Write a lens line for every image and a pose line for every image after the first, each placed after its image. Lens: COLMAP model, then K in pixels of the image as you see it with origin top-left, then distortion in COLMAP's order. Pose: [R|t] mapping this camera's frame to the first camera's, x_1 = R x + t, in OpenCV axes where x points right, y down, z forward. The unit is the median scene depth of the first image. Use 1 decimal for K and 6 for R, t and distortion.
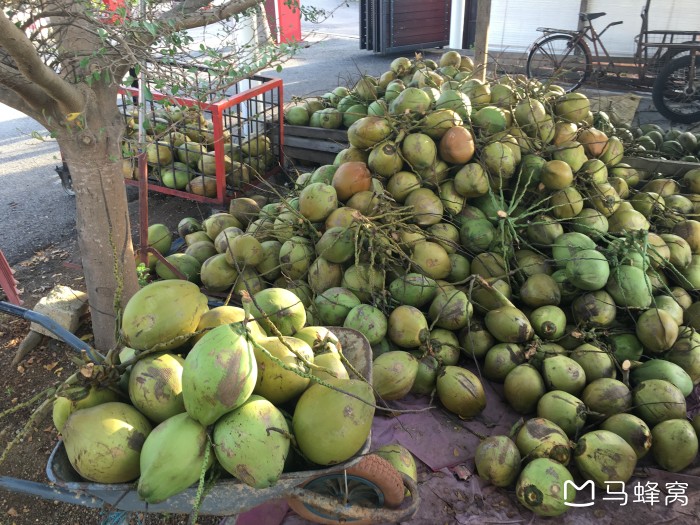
lens RADIAL K [[589.6, 0, 350.0], [0, 589.6, 262.5], [0, 0, 1]] dist [0.065388, -0.074807]
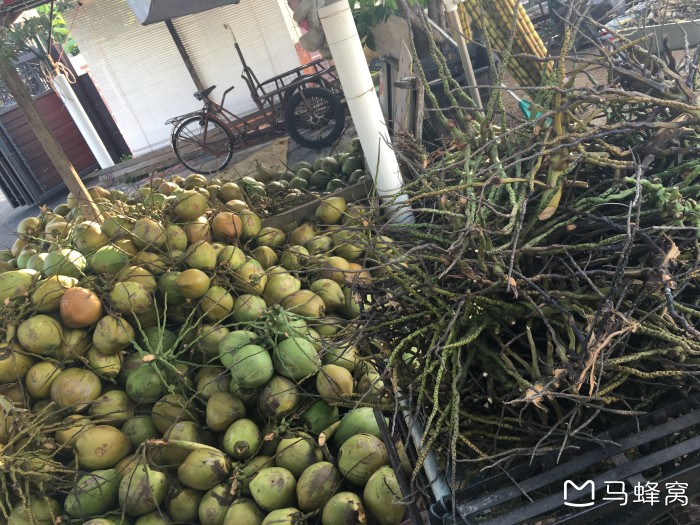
lens RADIAL K [[589.6, 0, 350.0], [0, 589.6, 262.5], [0, 0, 1]] dist [0.065388, -0.074807]
pose [[0.803143, -0.482065, 0.350107, 0.228831], [0.518098, 0.855252, -0.010909, -0.033084], [-0.294170, 0.190151, 0.936646, 0.012117]]
